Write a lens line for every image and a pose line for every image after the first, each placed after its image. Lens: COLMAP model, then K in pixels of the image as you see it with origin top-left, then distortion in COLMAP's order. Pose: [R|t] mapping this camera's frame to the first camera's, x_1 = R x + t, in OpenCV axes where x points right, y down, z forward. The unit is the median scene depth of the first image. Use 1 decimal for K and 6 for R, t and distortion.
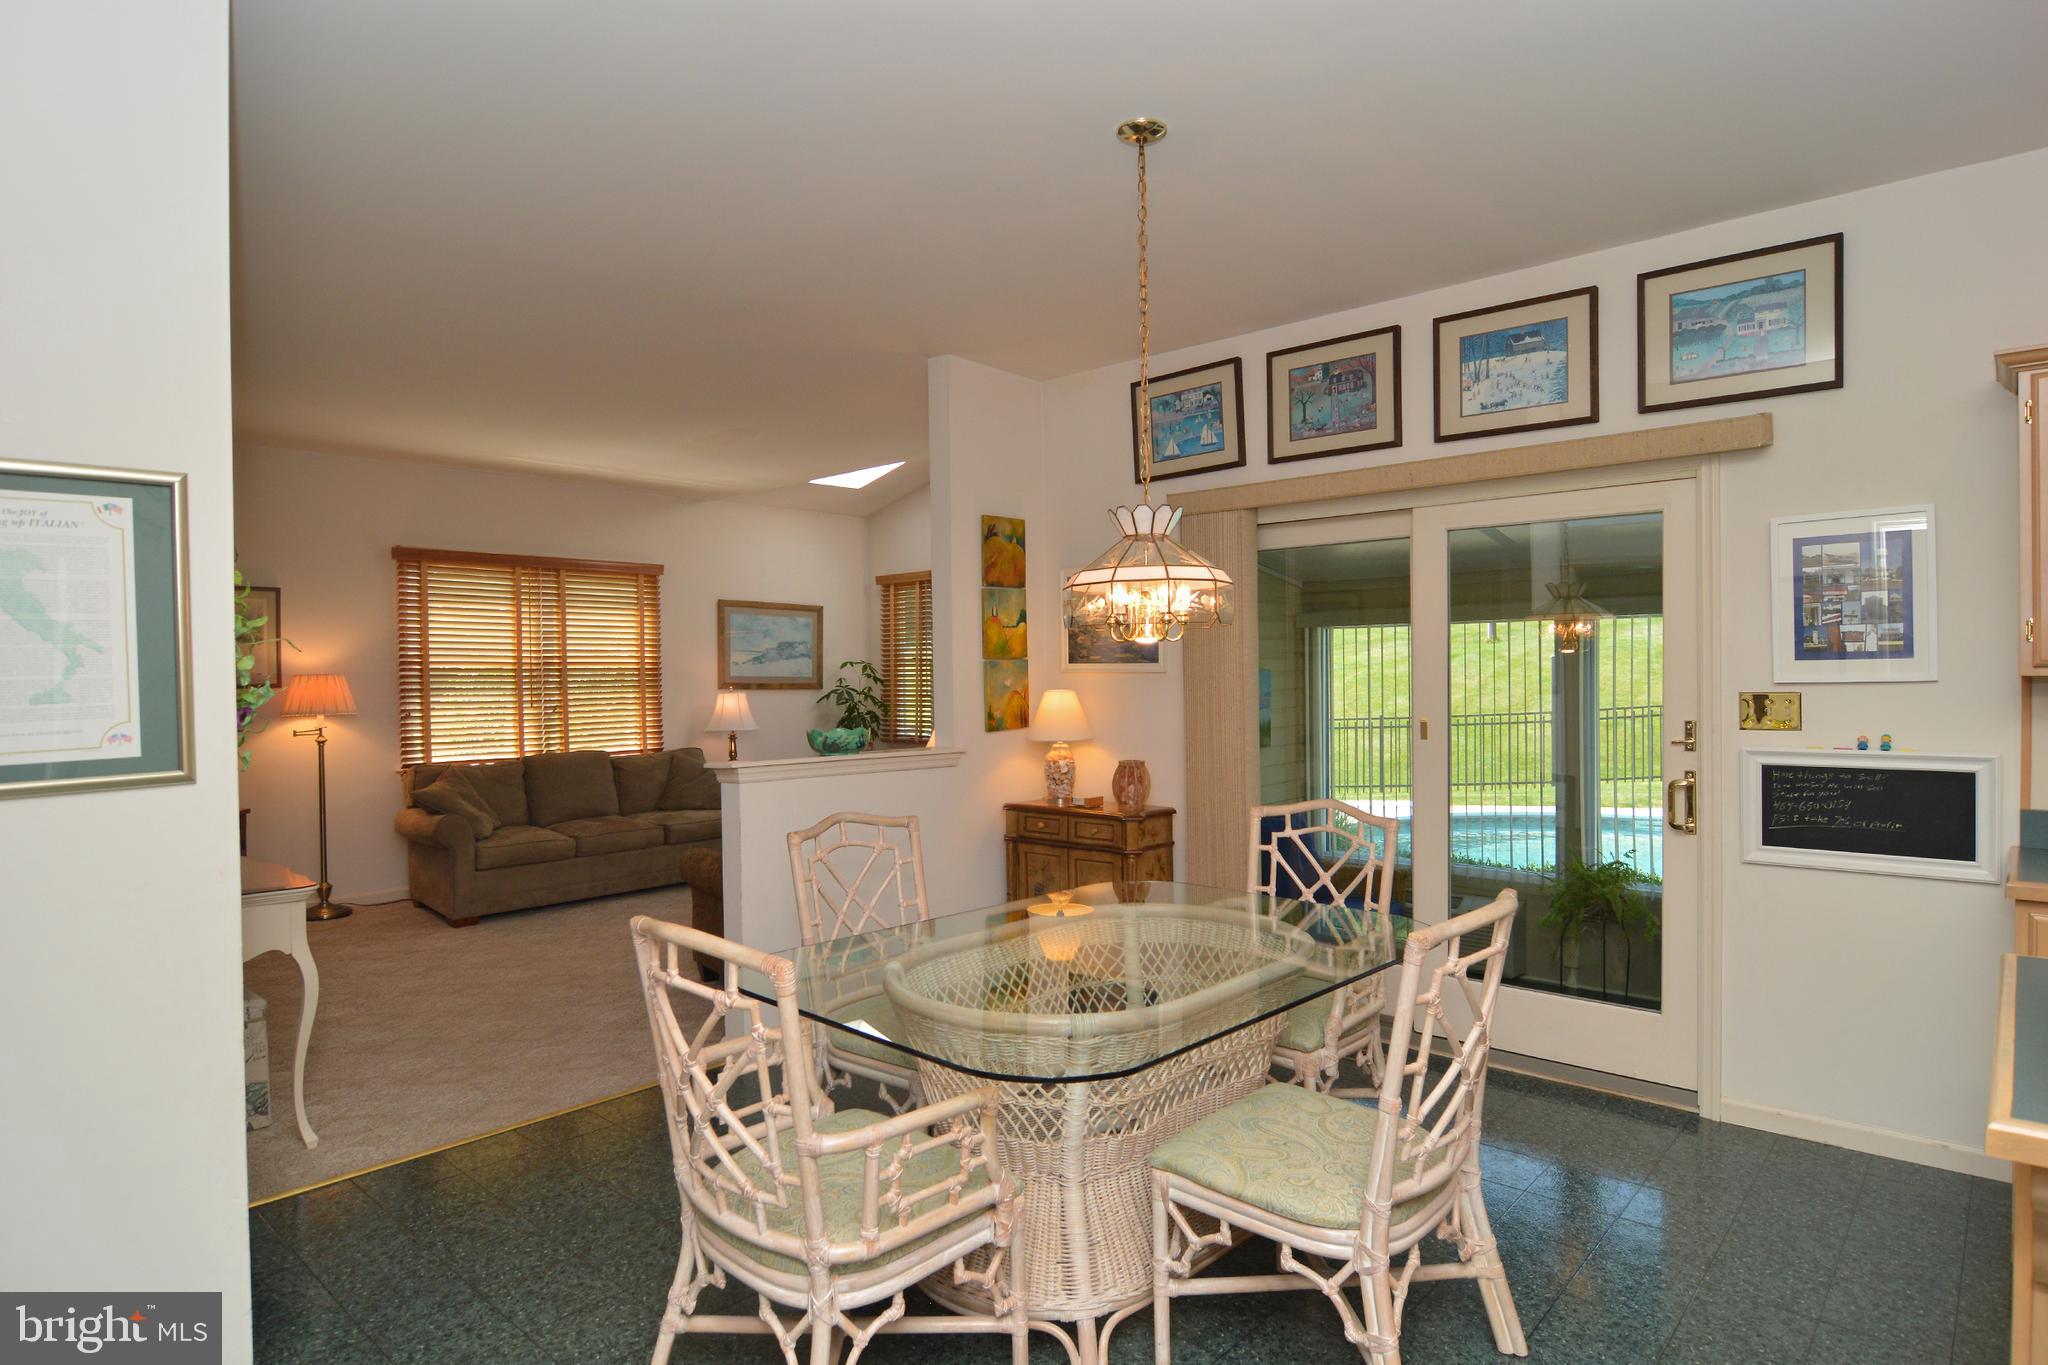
lens RADIAL K [[1113.9, 0, 1022.0], [0, 1113.9, 685.8], [0, 0, 1]] dist [-0.003067, -0.012888]
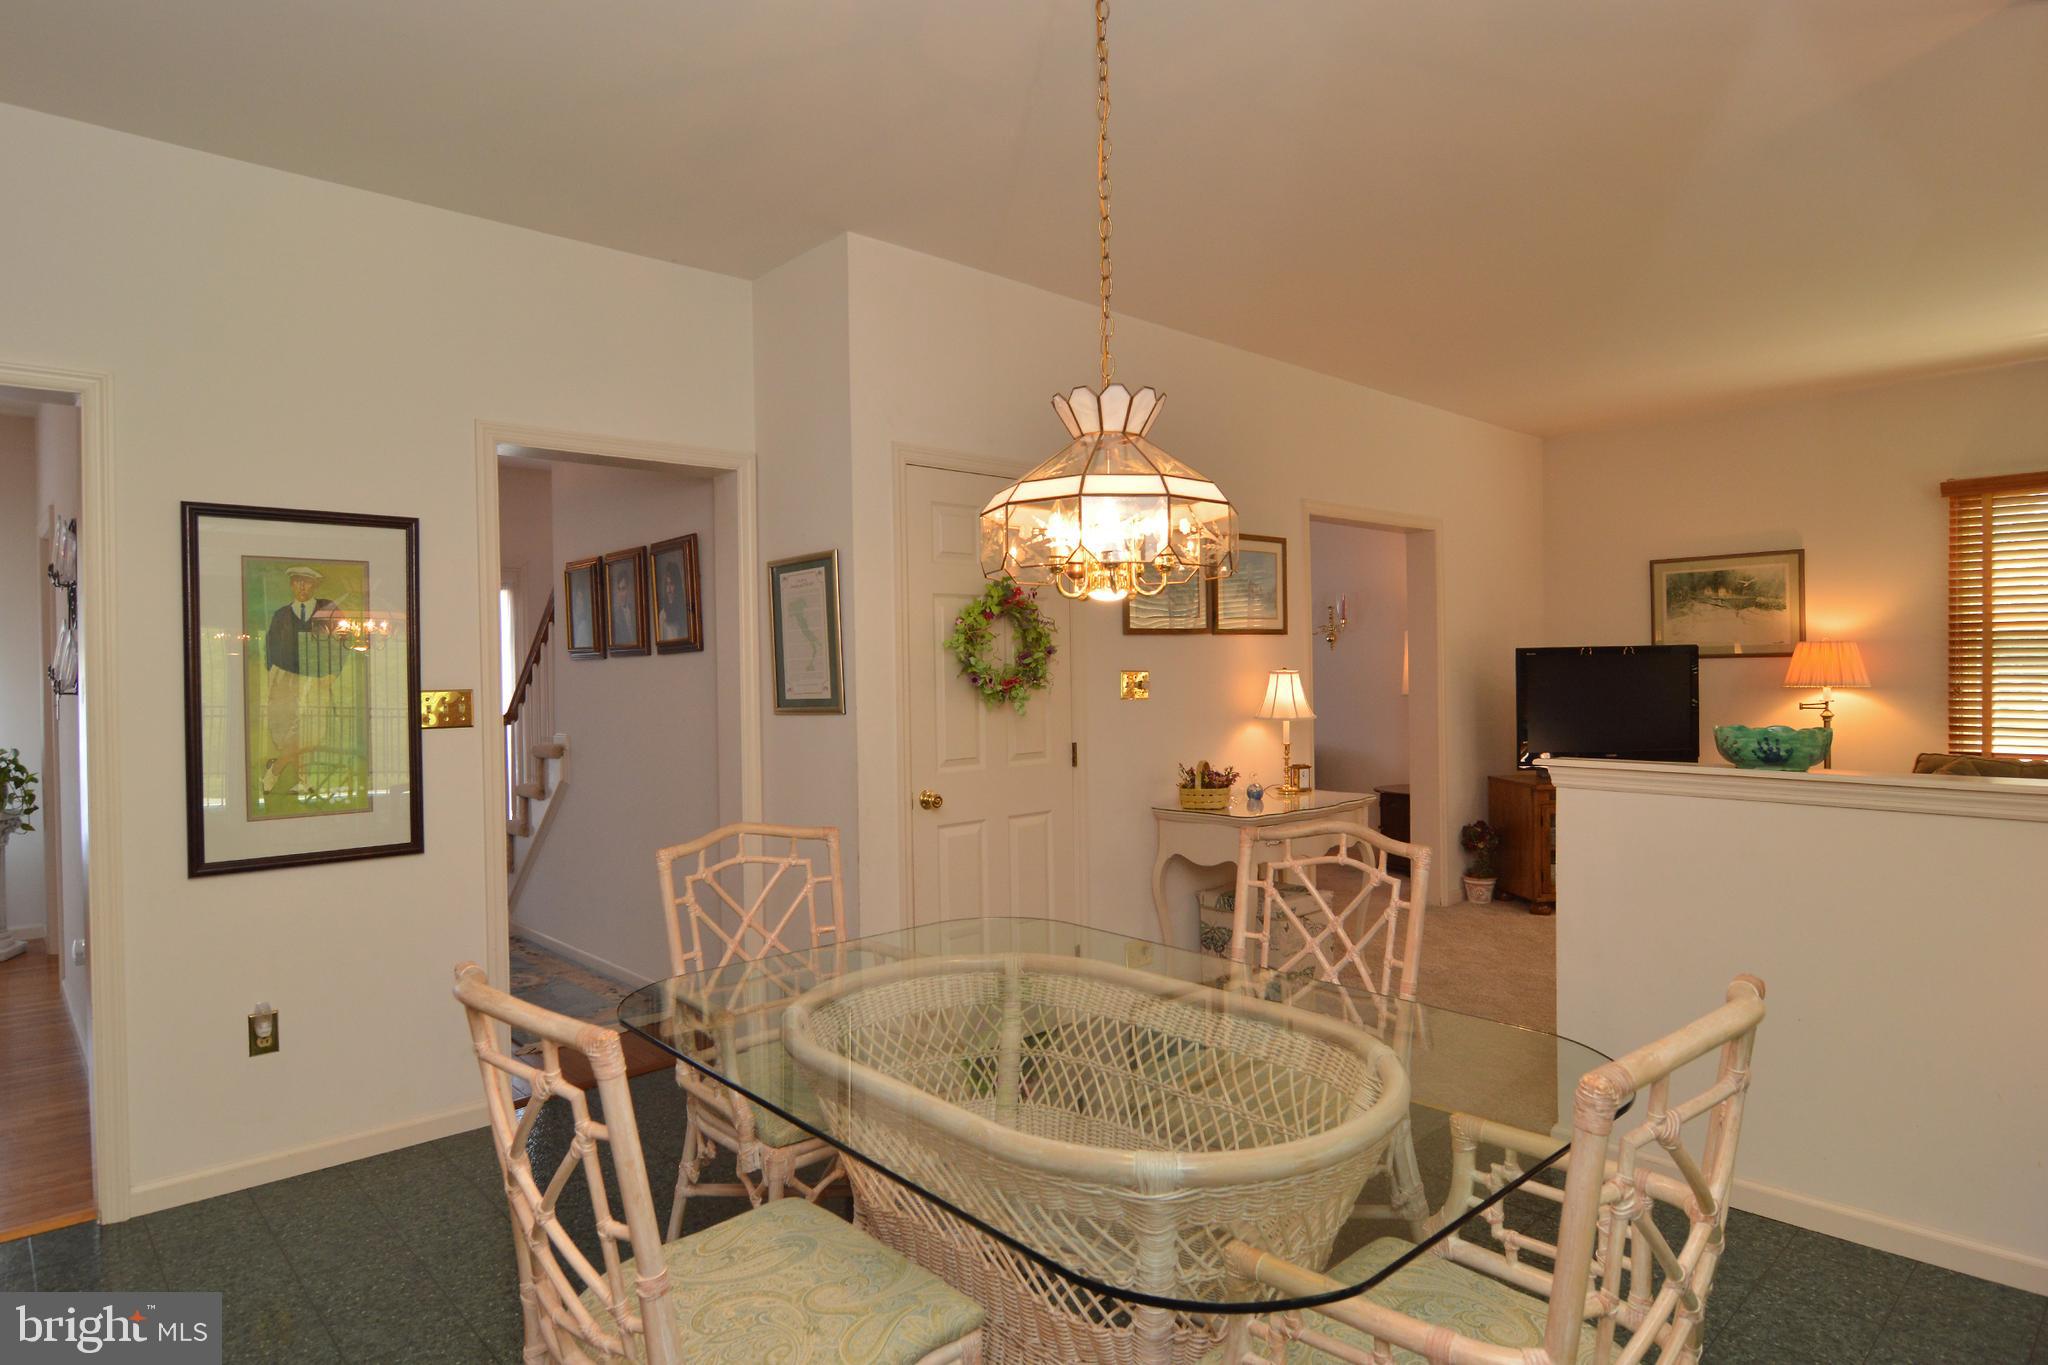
lens RADIAL K [[1143.9, 0, 998.6], [0, 1143.9, 674.5], [0, 0, 1]] dist [0.002563, -0.026667]
pose [[-0.120549, 0.001659, -0.992706, 0.501546], [-0.004269, 0.999988, 0.002190, 0.024182], [0.992698, 0.004502, -0.120540, 0.622789]]
